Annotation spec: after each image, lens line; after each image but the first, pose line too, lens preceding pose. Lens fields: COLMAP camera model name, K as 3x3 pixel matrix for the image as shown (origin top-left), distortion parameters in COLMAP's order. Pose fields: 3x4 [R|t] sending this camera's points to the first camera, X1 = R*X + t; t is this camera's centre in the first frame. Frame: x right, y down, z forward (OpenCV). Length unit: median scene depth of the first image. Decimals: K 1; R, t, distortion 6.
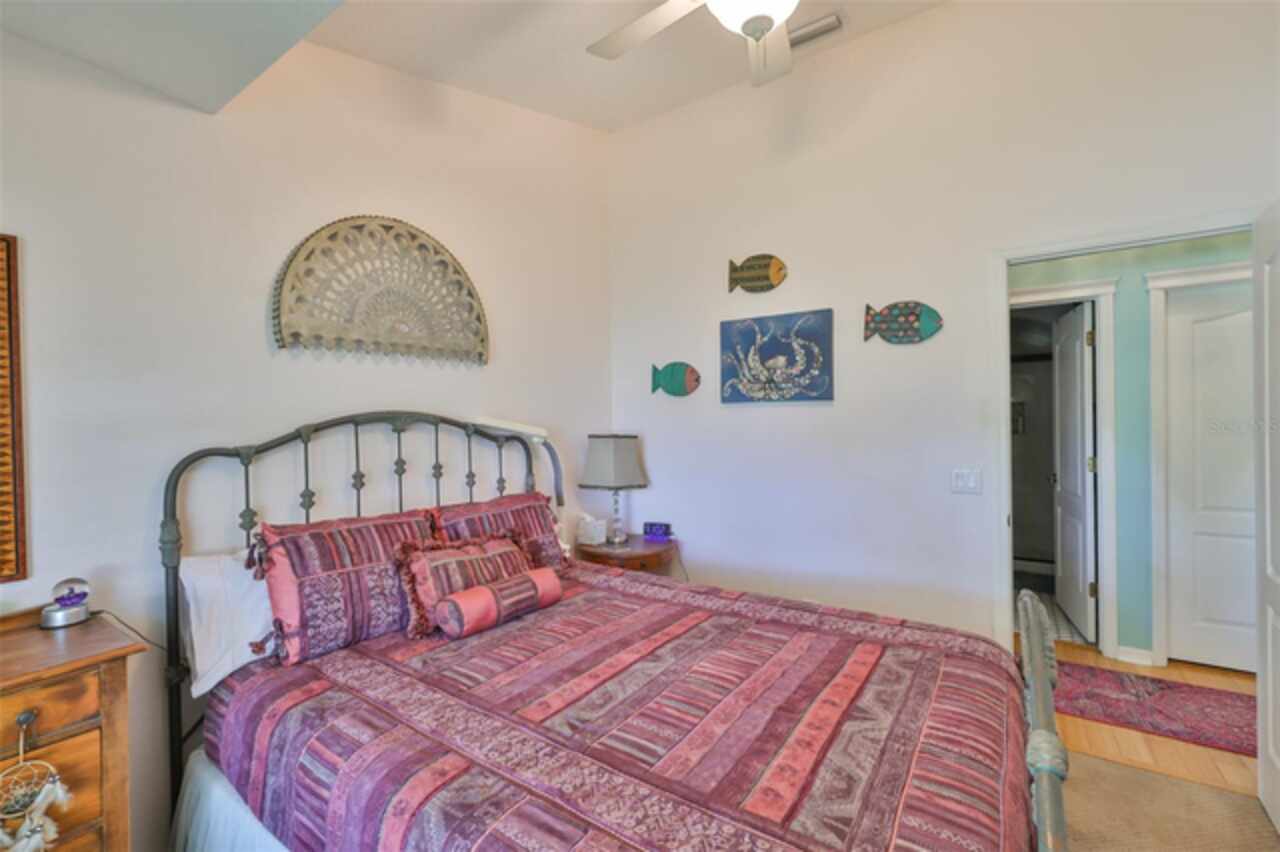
lens RADIAL K [[540.5, 0, 639.7], [0, 540.5, 425.3], [0, 0, 1]] dist [-0.000204, -0.000093]
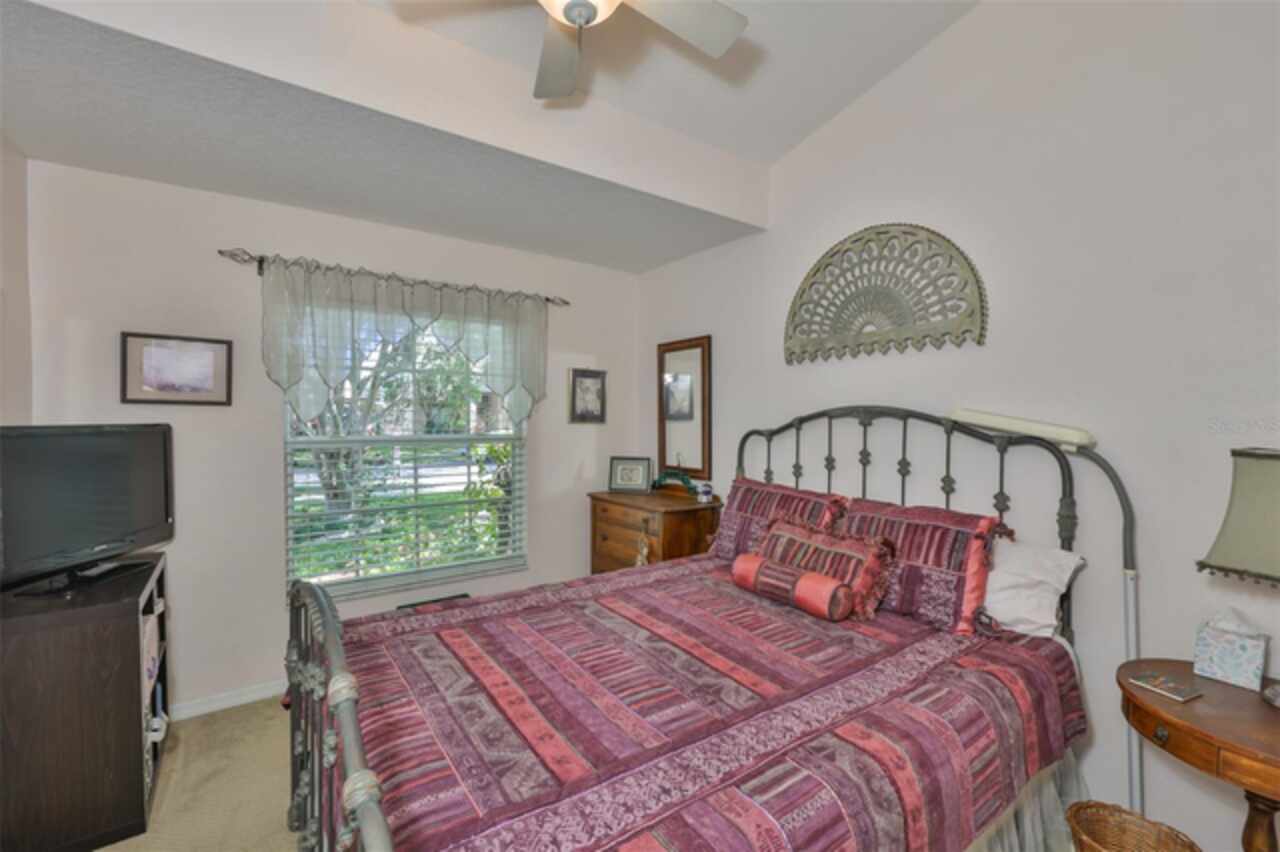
lens RADIAL K [[540.5, 0, 639.7], [0, 540.5, 425.3], [0, 0, 1]] dist [-0.000204, -0.000093]
pose [[-0.336972, 0.027188, -0.941122, 0.684845], [-0.006917, 0.999485, 0.031350, -0.017580], [0.941489, 0.017074, -0.336611, 0.880596]]
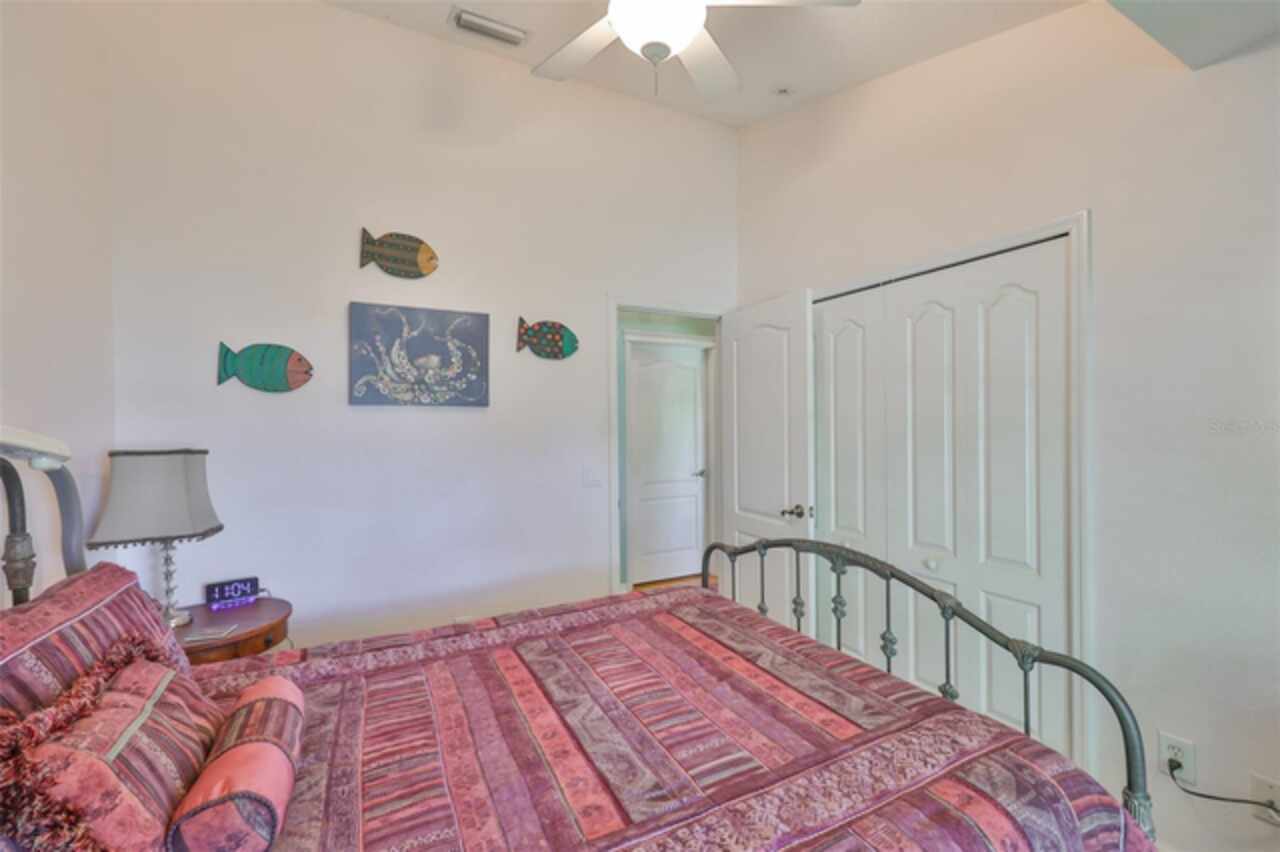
lens RADIAL K [[540.5, 0, 639.7], [0, 540.5, 425.3], [0, 0, 1]] dist [-0.000204, -0.000093]
pose [[0.467110, 0.006874, 0.884173, -0.444880], [0.008804, 0.999884, -0.012425, 0.003397], [-0.884156, 0.013588, 0.466995, 0.331544]]
